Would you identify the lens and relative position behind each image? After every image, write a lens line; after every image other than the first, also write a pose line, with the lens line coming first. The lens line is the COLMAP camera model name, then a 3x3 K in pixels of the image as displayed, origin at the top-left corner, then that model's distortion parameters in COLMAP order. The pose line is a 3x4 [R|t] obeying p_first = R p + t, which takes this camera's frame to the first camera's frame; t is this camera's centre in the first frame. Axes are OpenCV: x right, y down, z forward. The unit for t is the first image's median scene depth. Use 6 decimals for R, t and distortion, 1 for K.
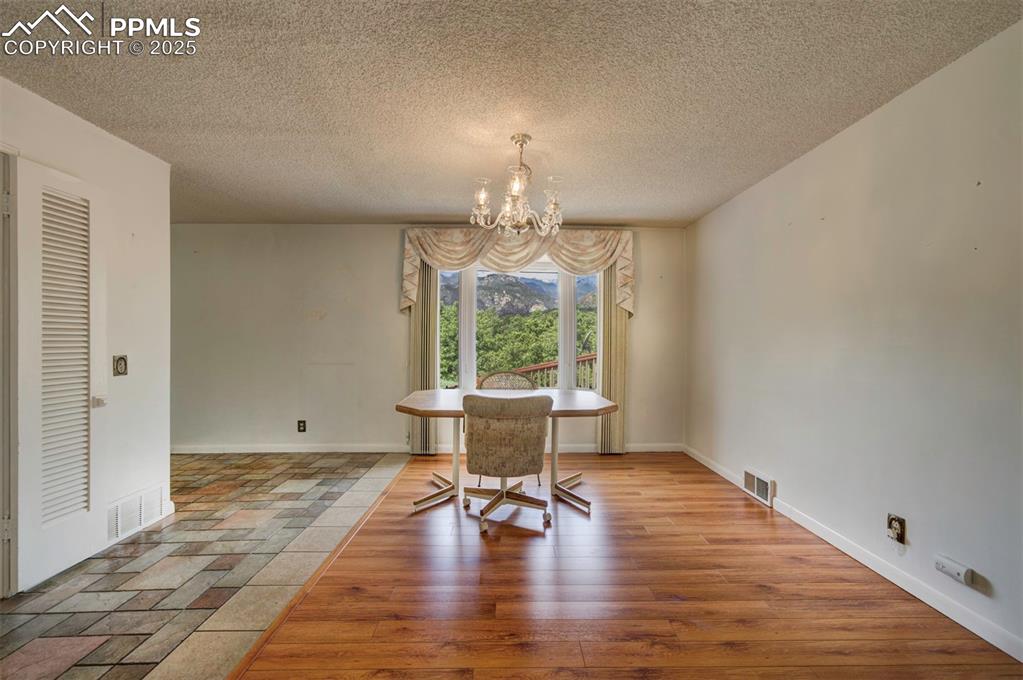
lens RADIAL K [[425.1, 0, 503.8], [0, 425.1, 341.0], [0, 0, 1]] dist [-0.047358, 0.033800]
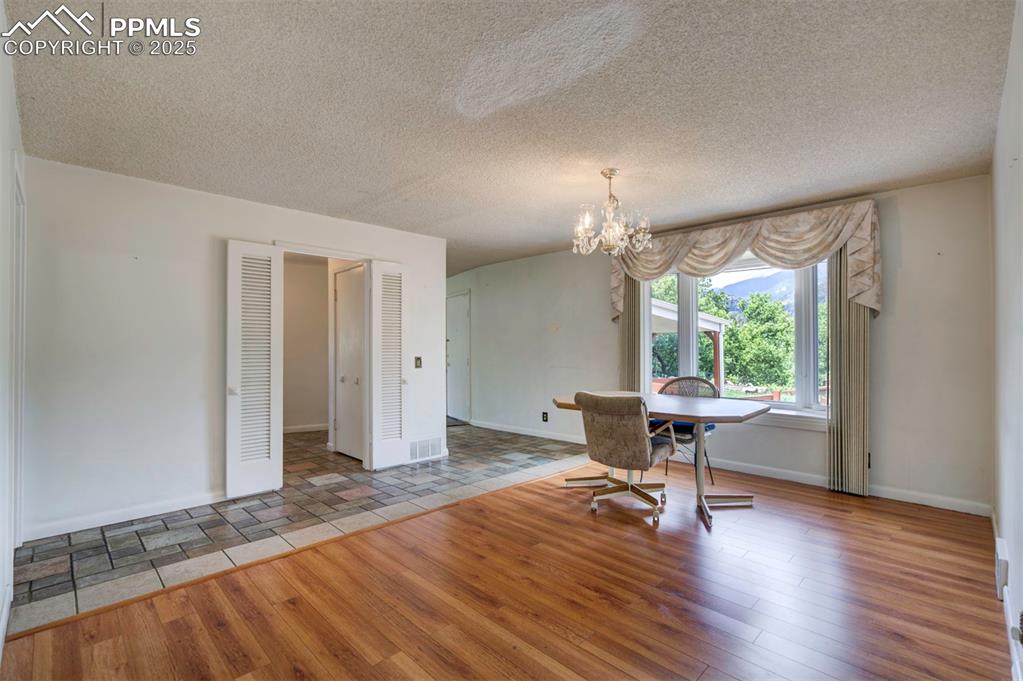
lens RADIAL K [[461.3, 0, 478.0], [0, 461.3, 342.0], [0, 0, 1]] dist [-0.026243, 0.012301]
pose [[0.661962, -0.013691, -0.749413, 0.553528], [0.001115, 0.999850, -0.017281, 0.005533], [0.749537, 0.010604, 0.661878, -0.074238]]
